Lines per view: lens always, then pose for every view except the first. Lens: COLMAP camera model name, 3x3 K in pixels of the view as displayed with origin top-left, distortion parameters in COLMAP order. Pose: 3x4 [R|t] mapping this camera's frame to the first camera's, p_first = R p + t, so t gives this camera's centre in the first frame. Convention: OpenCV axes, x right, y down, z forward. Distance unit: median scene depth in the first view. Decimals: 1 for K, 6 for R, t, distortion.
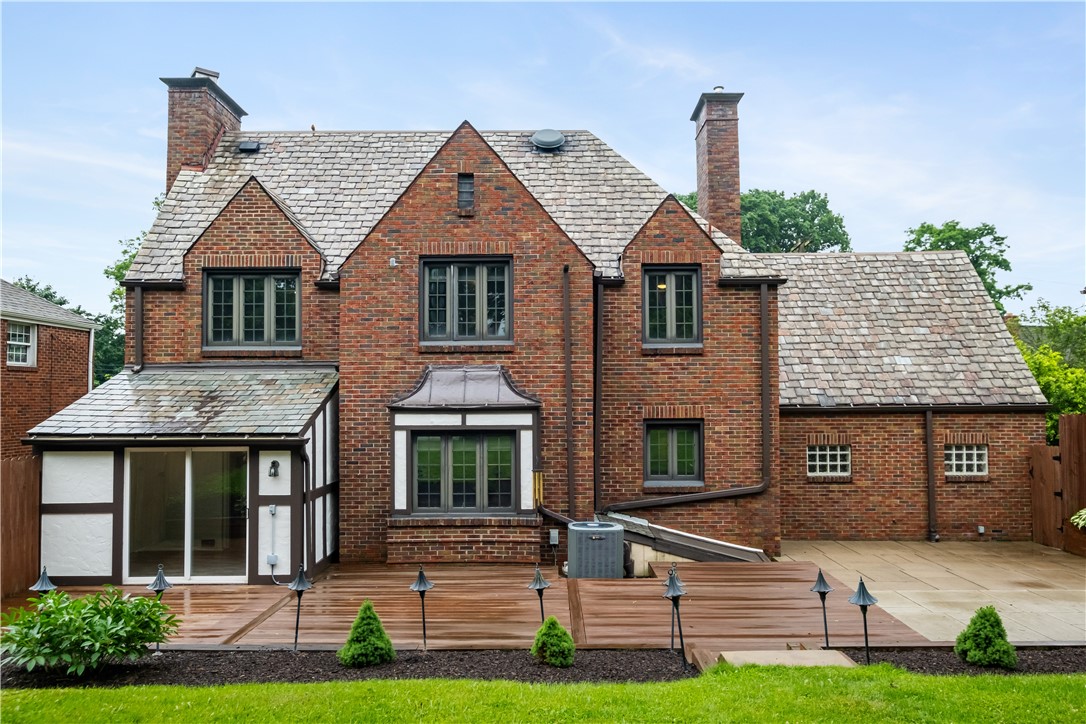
lens RADIAL K [[808.3, 0, 543.0], [0, 808.3, 362.0], [0, 0, 1]] dist [-0.001515, 0.003213]
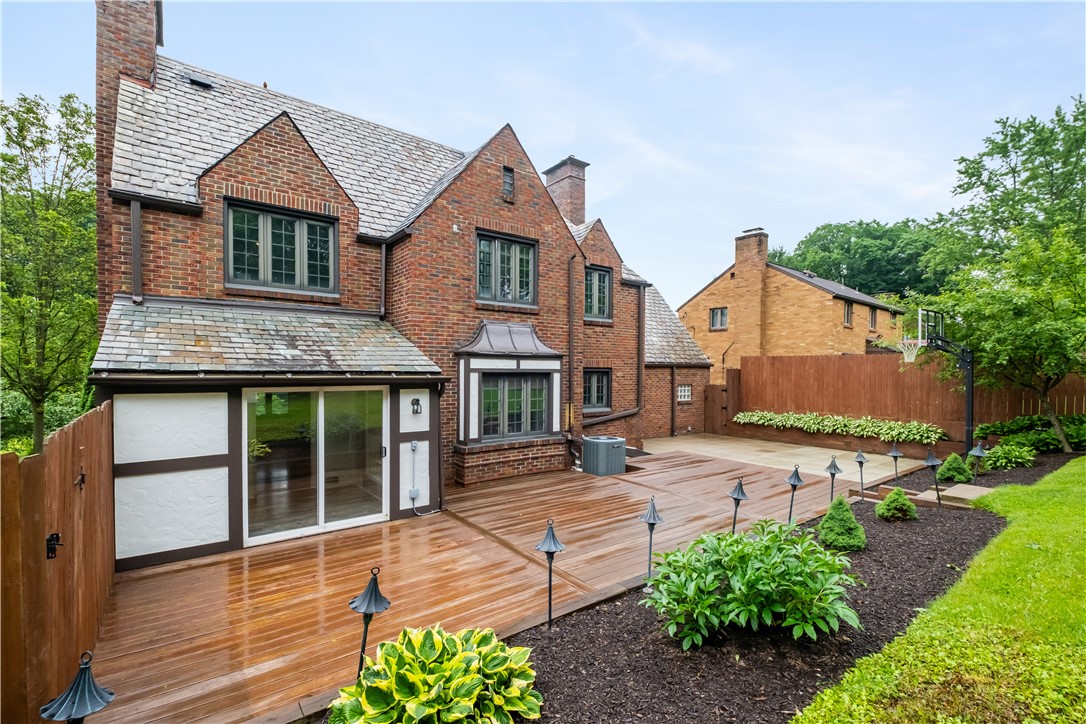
lens RADIAL K [[486.8, 0, 544.8], [0, 486.8, 375.5], [0, 0, 1]] dist [0.016544, -0.011195]
pose [[0.788164, 0.003549, 0.615456, -0.512020], [-0.038237, 0.998334, 0.043209, 0.051831], [-0.614277, -0.057589, 0.786986, 0.356074]]
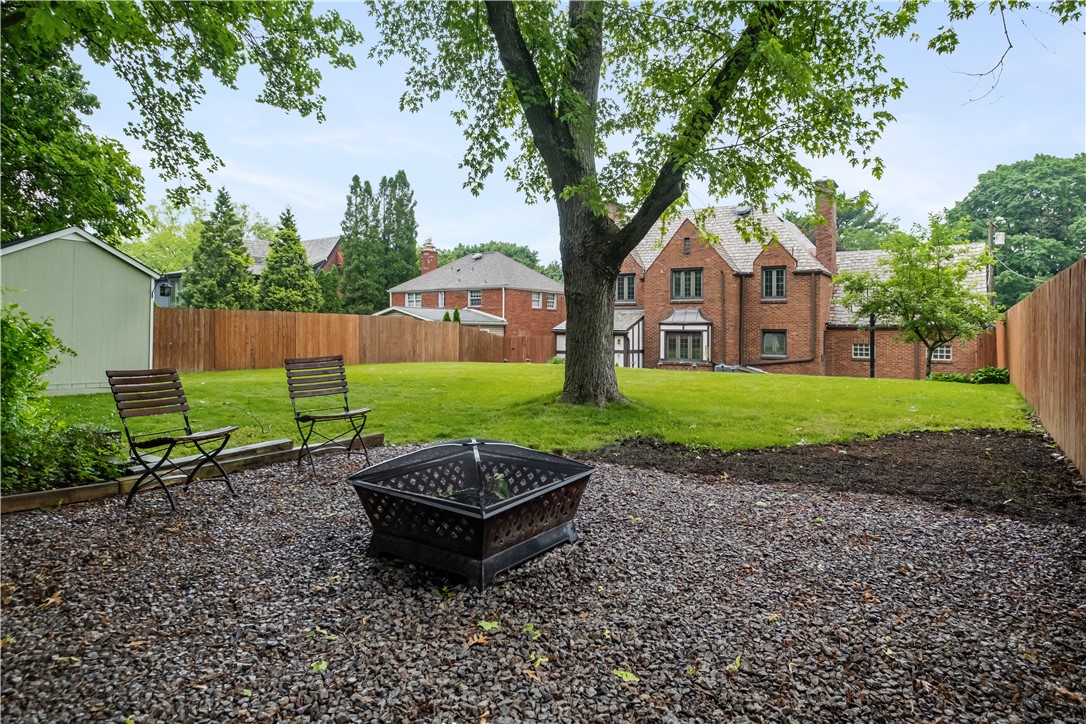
lens RADIAL K [[608.9, 0, 542.2], [0, 608.9, 324.6], [0, 0, 1]] dist [0.001135, 0.000296]
pose [[0.828347, 0.009463, -0.560136, 0.651213], [0.010105, 0.999442, 0.031827, -0.010944], [0.560125, -0.032023, 0.827789, -0.980658]]
